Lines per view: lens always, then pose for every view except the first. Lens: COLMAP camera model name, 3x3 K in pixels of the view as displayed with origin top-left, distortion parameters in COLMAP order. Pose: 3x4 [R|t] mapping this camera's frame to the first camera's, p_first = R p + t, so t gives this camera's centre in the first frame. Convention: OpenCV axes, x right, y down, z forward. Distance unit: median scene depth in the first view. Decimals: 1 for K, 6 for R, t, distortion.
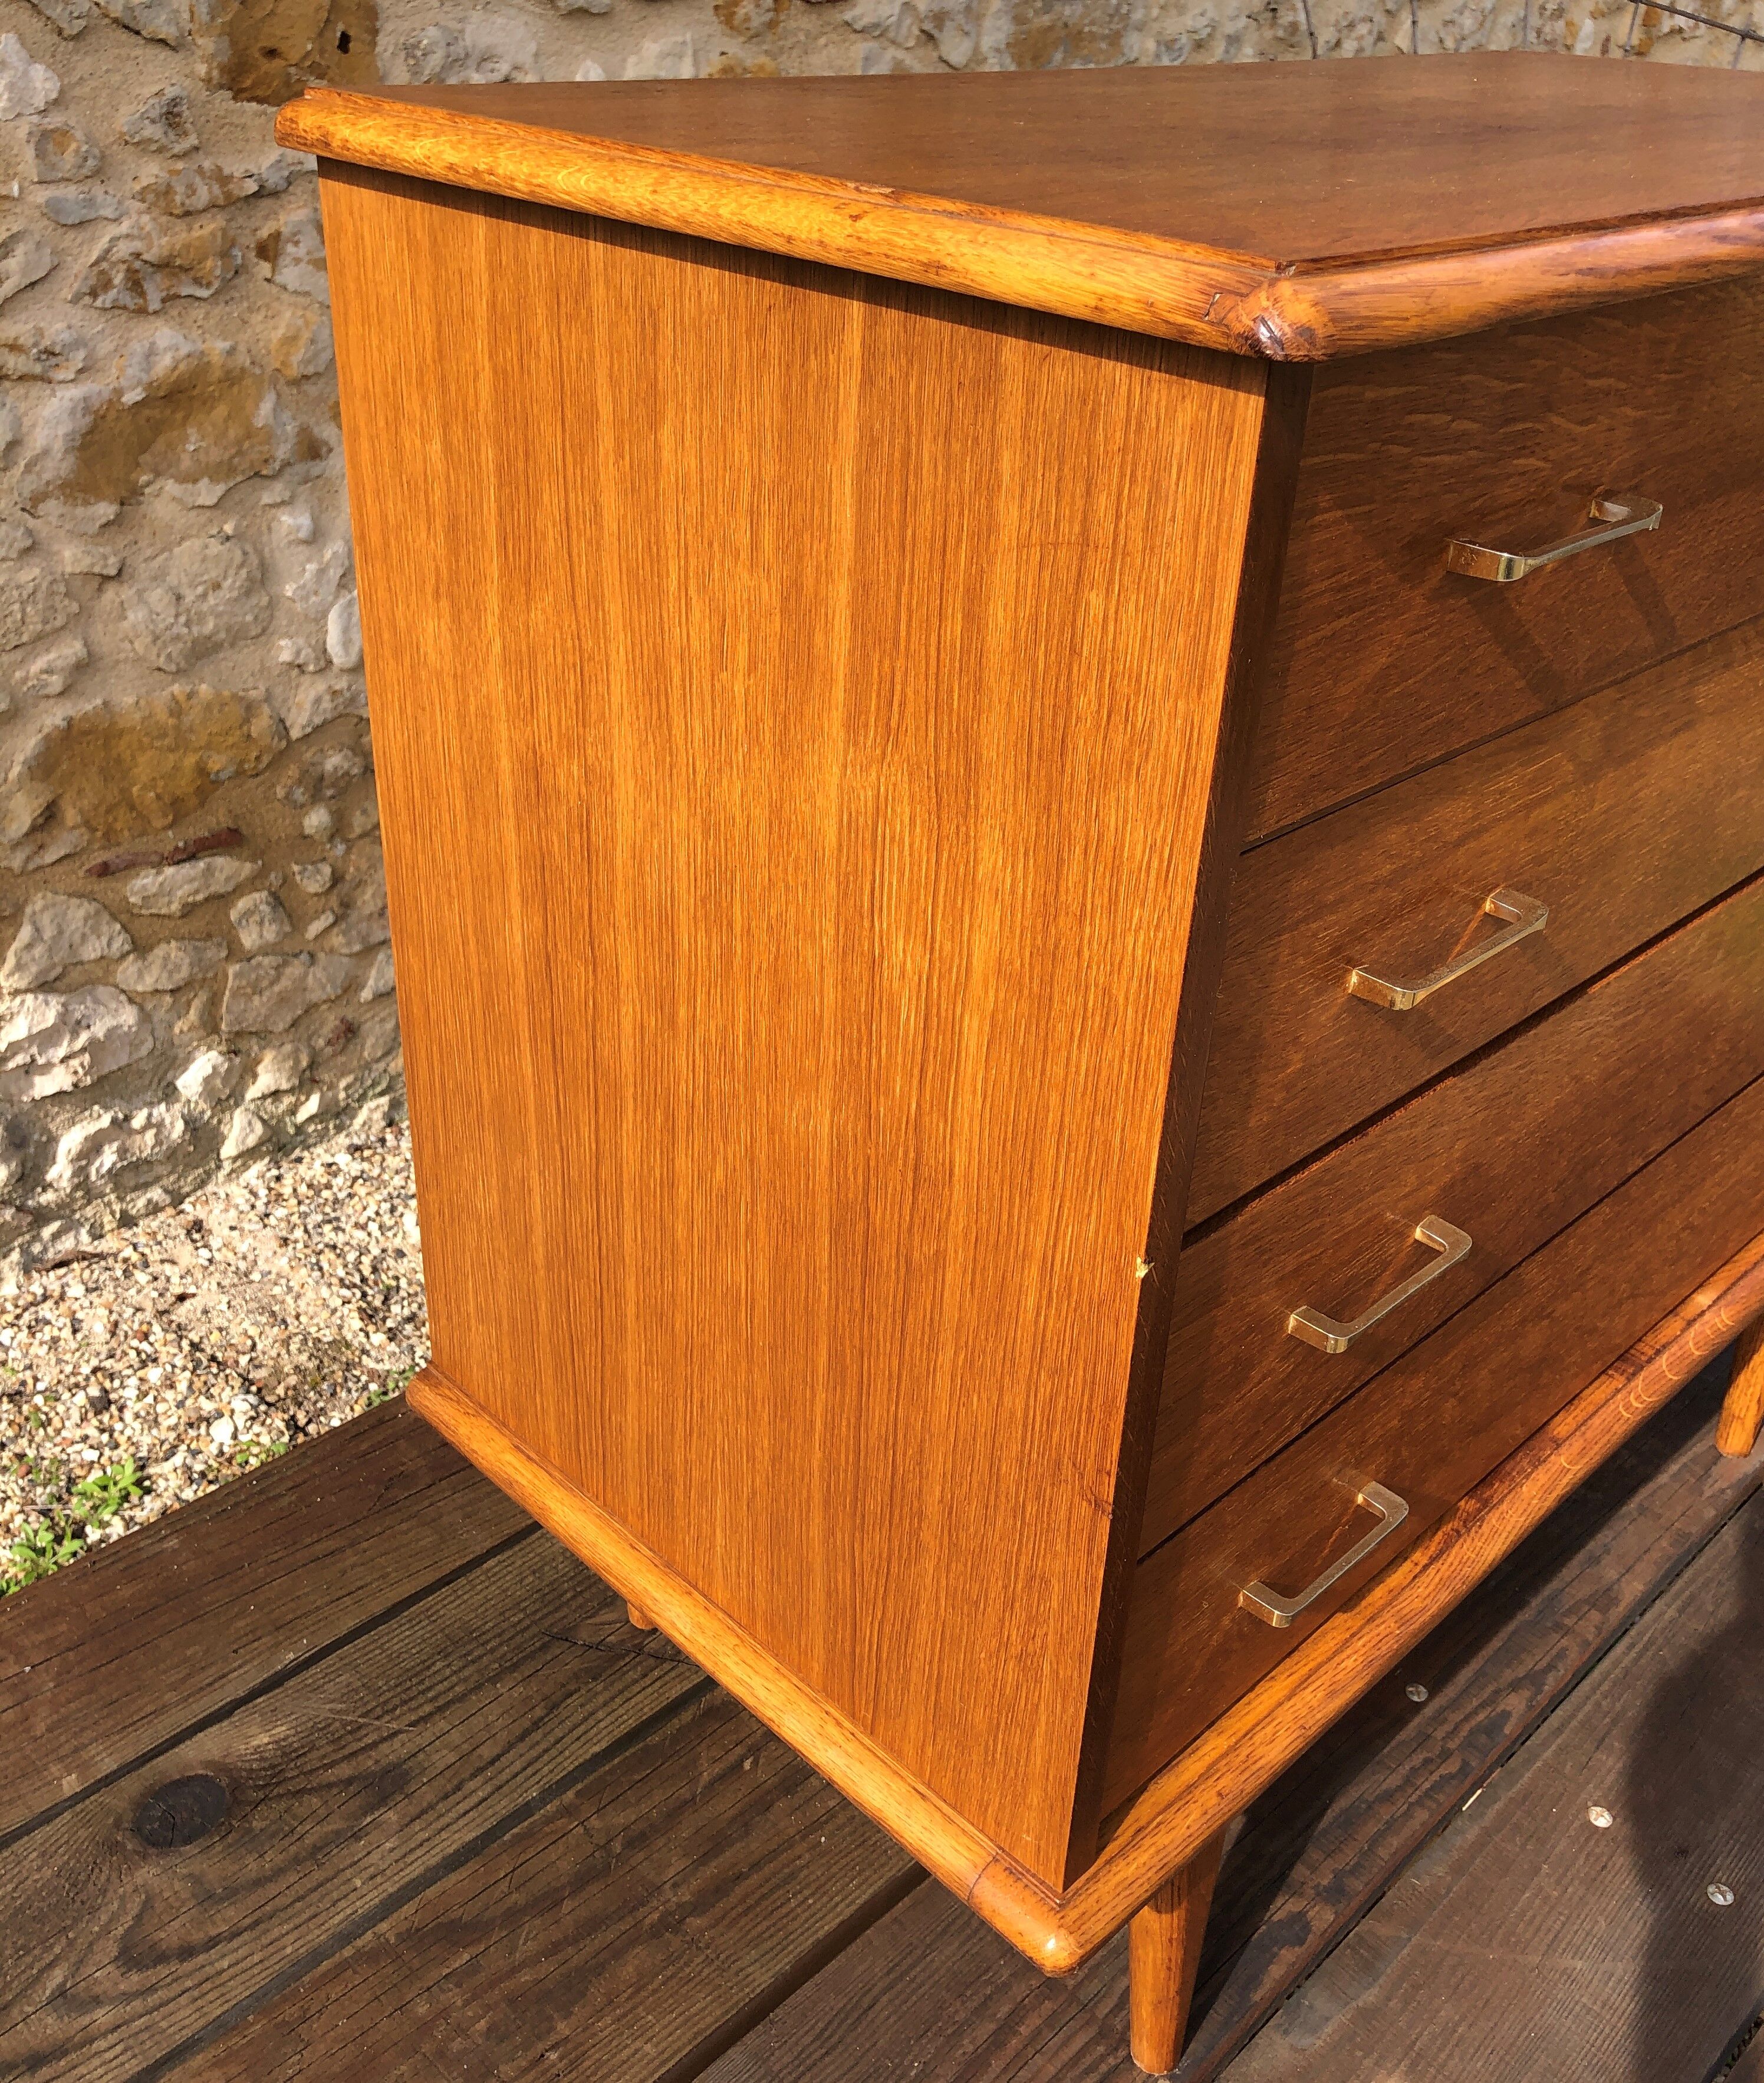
lens RADIAL K [[1933.0, 0, 873.0], [0, 1933.0, 1068.2], [0, 0, 1]] dist [-0.006453, 0.000000]
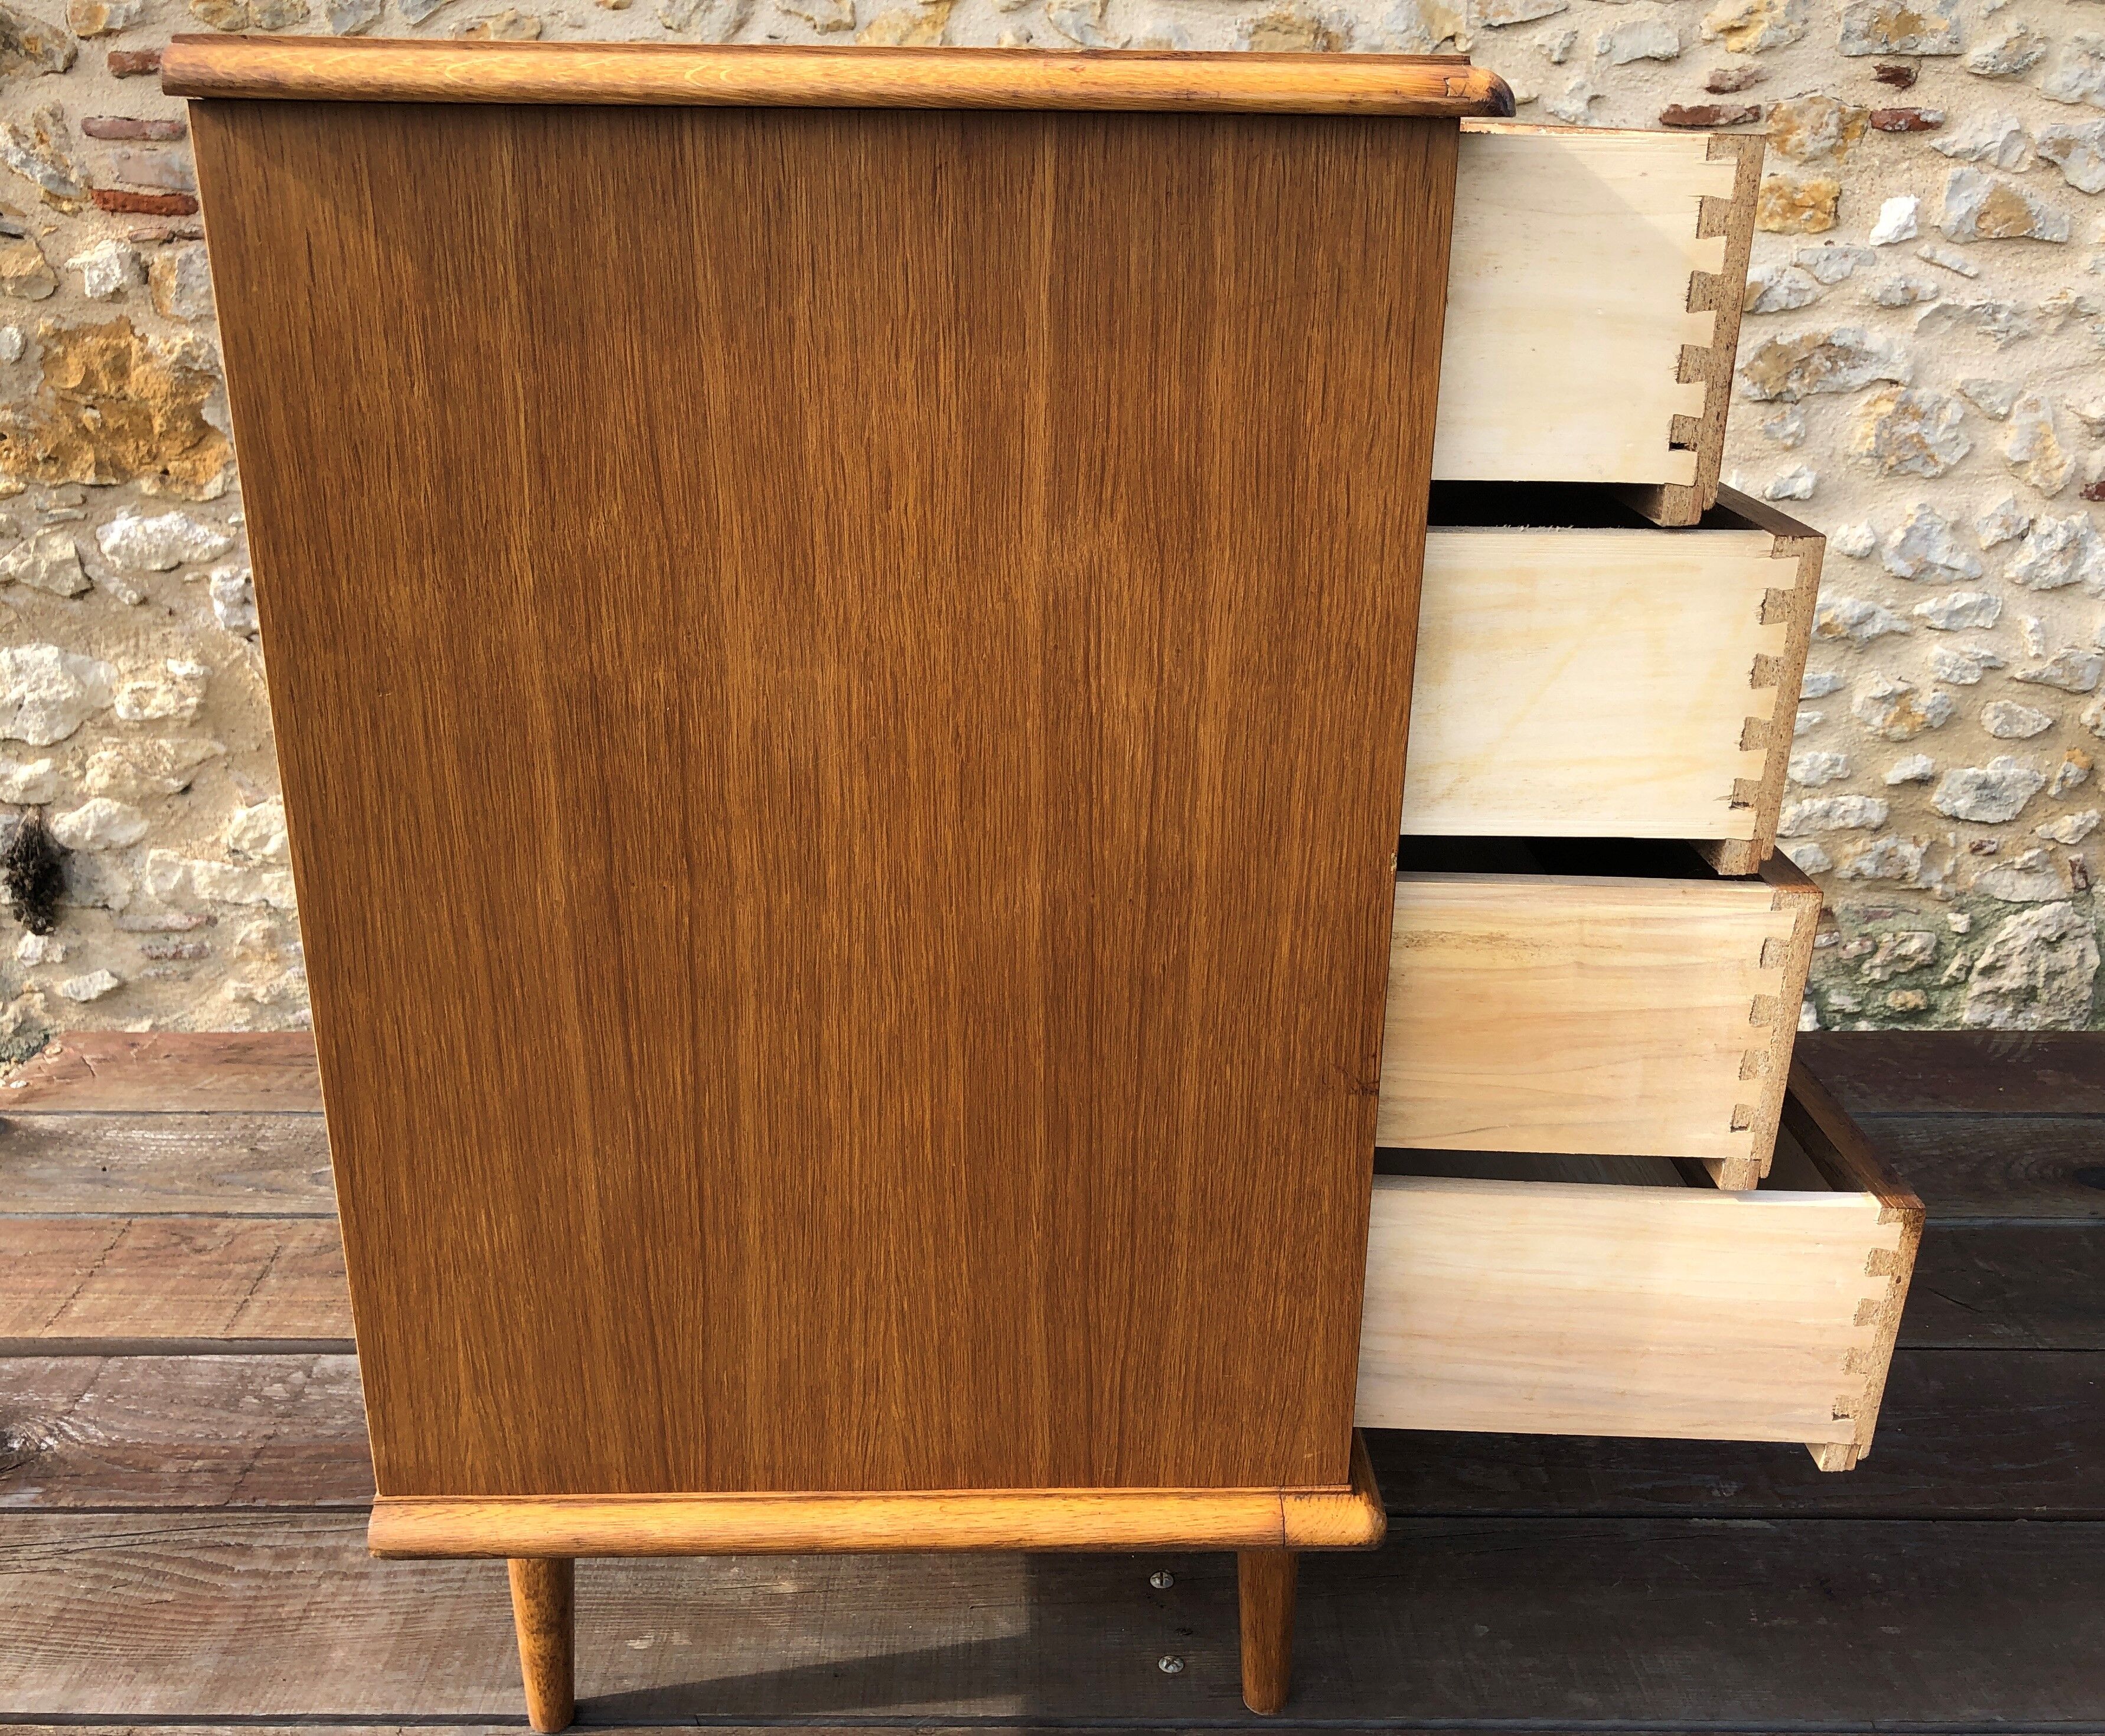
lens RADIAL K [[1915.2, 0, 1046.3], [0, 1915.2, 884.8], [0, 0, 1]] dist [0.008816, 0.000000]
pose [[0.712565, 0.224606, -0.664682, 0.487299], [-0.339410, 0.939494, -0.046391, 0.049816], [0.614045, 0.258656, 0.745684, 0.037743]]
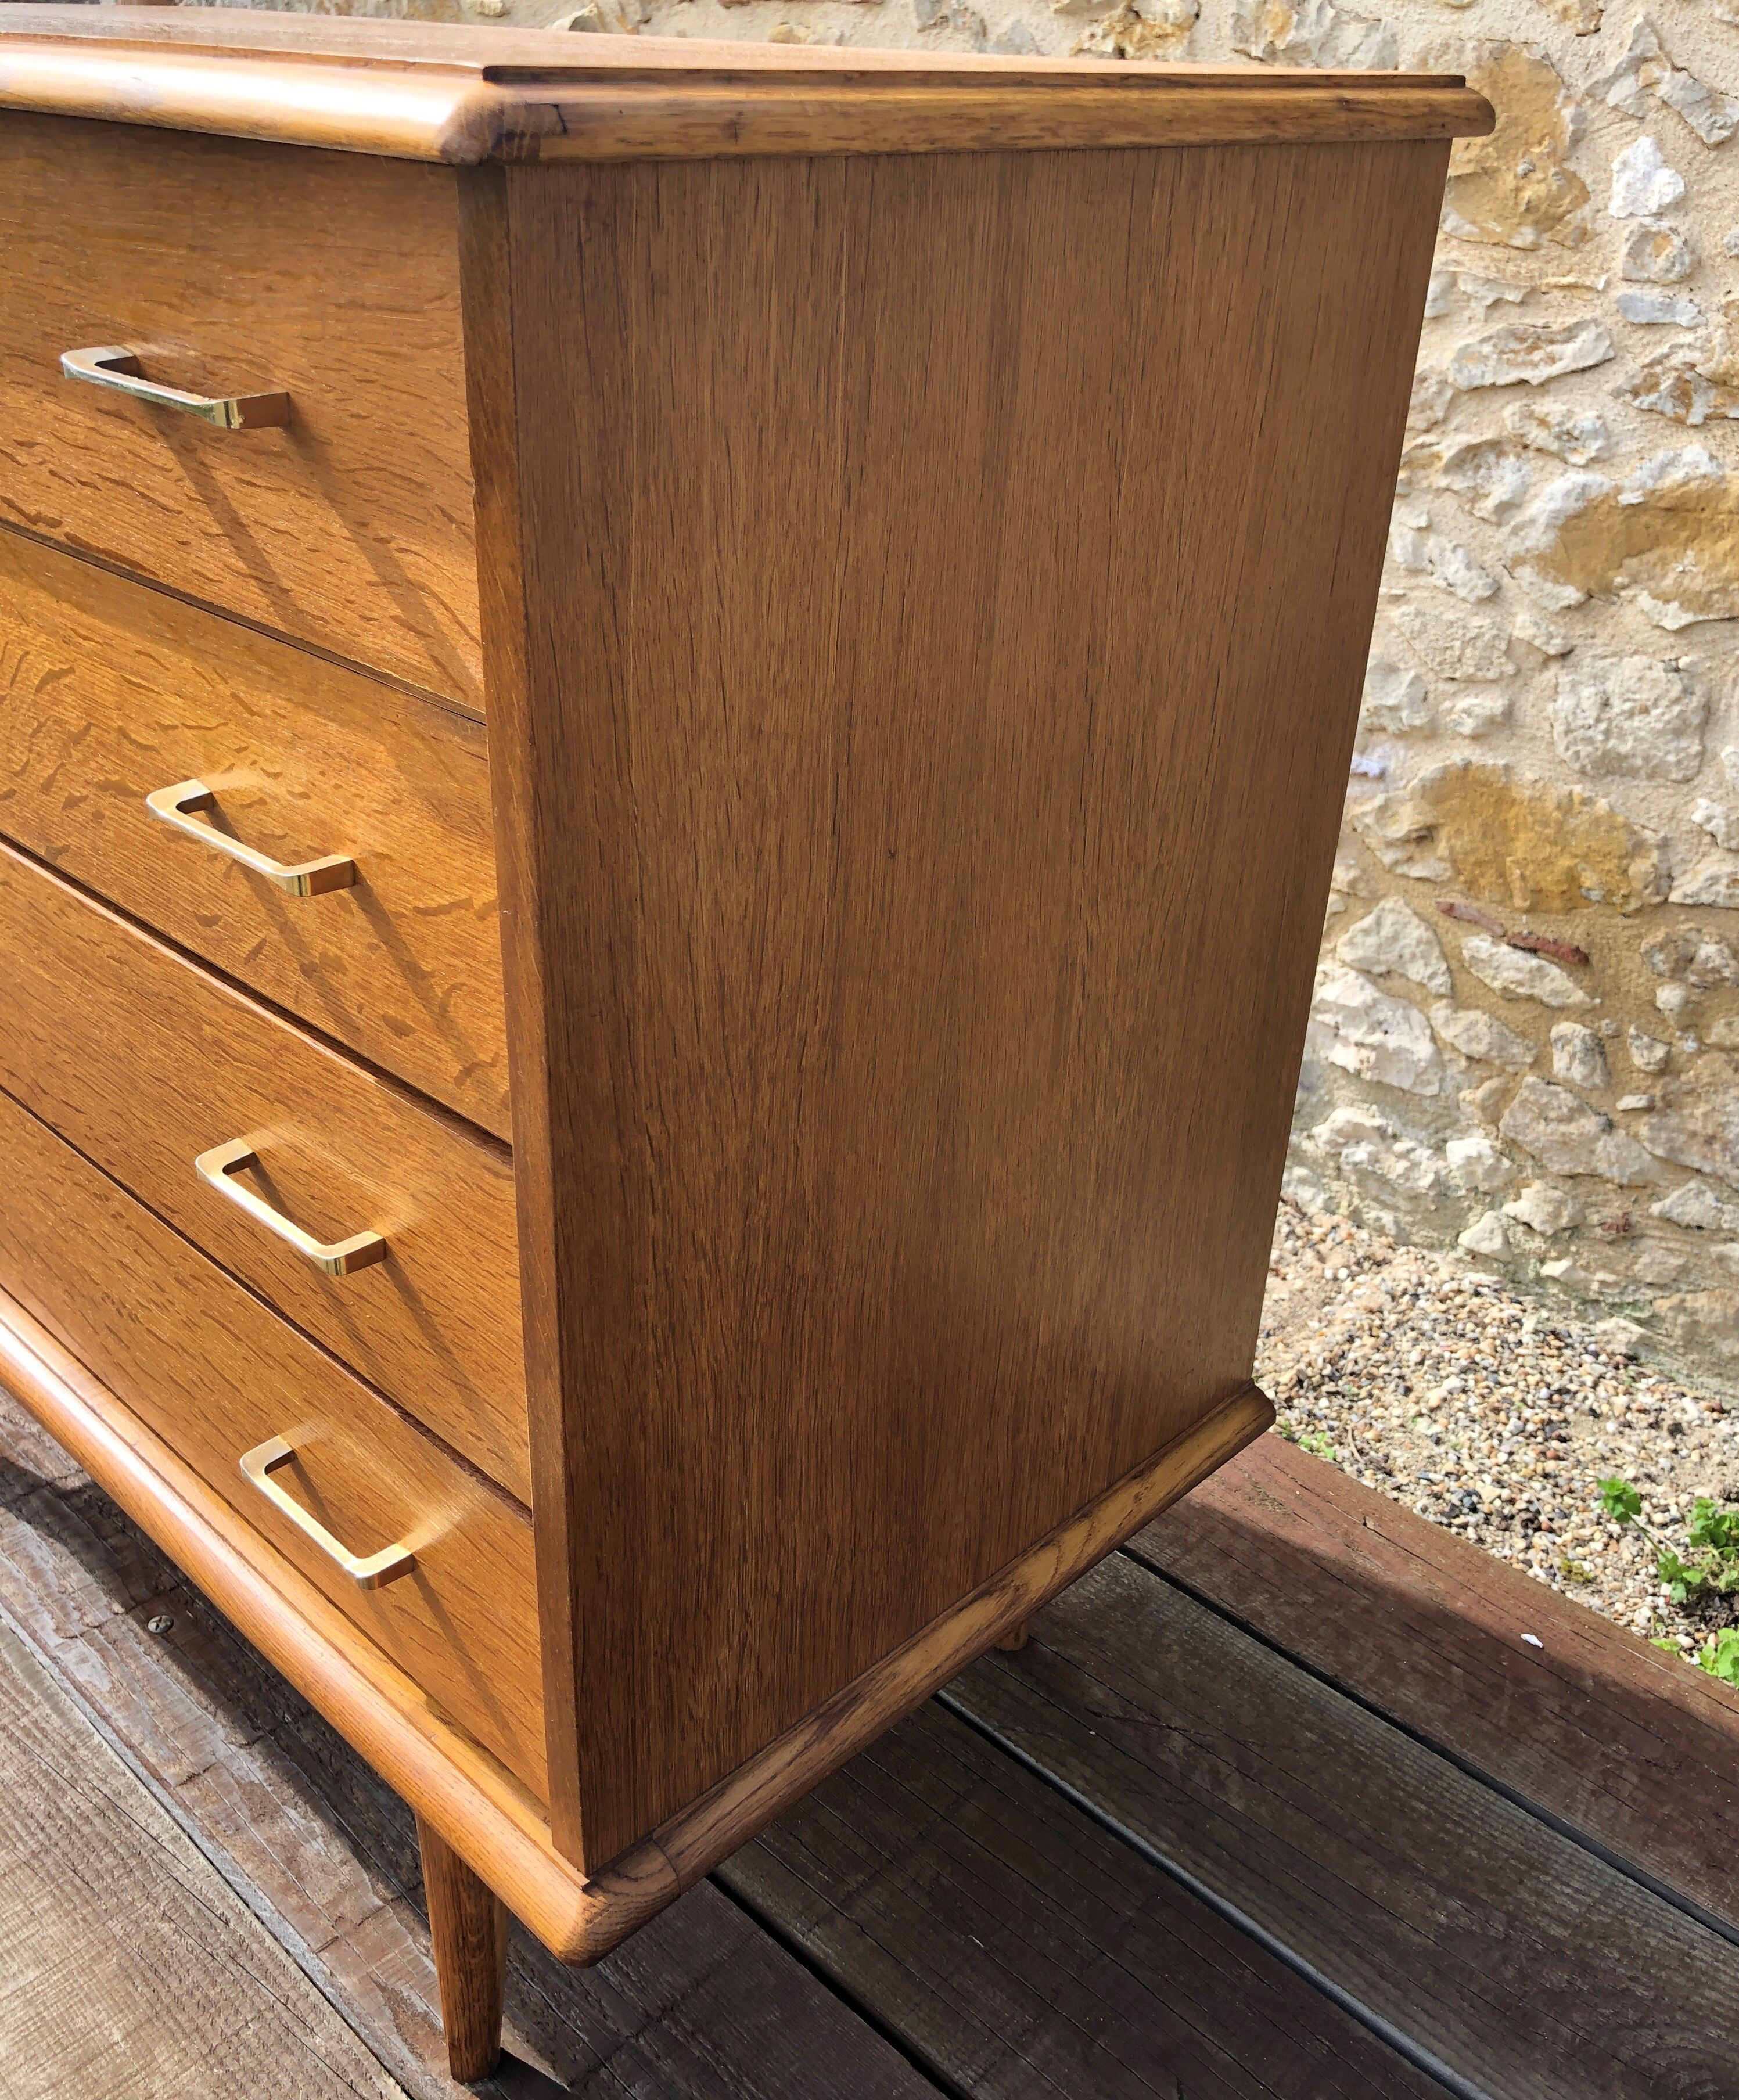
lens RADIAL K [[1931.2, 0, 863.2], [0, 1931.2, 1054.7], [0, 0, 1]] dist [0.003898, 0.000000]
pose [[0.027649, 0.443127, -0.896032, 0.579861], [-0.540667, 0.760574, 0.359453, -0.251045], [0.840782, 0.474516, 0.260613, 0.496247]]
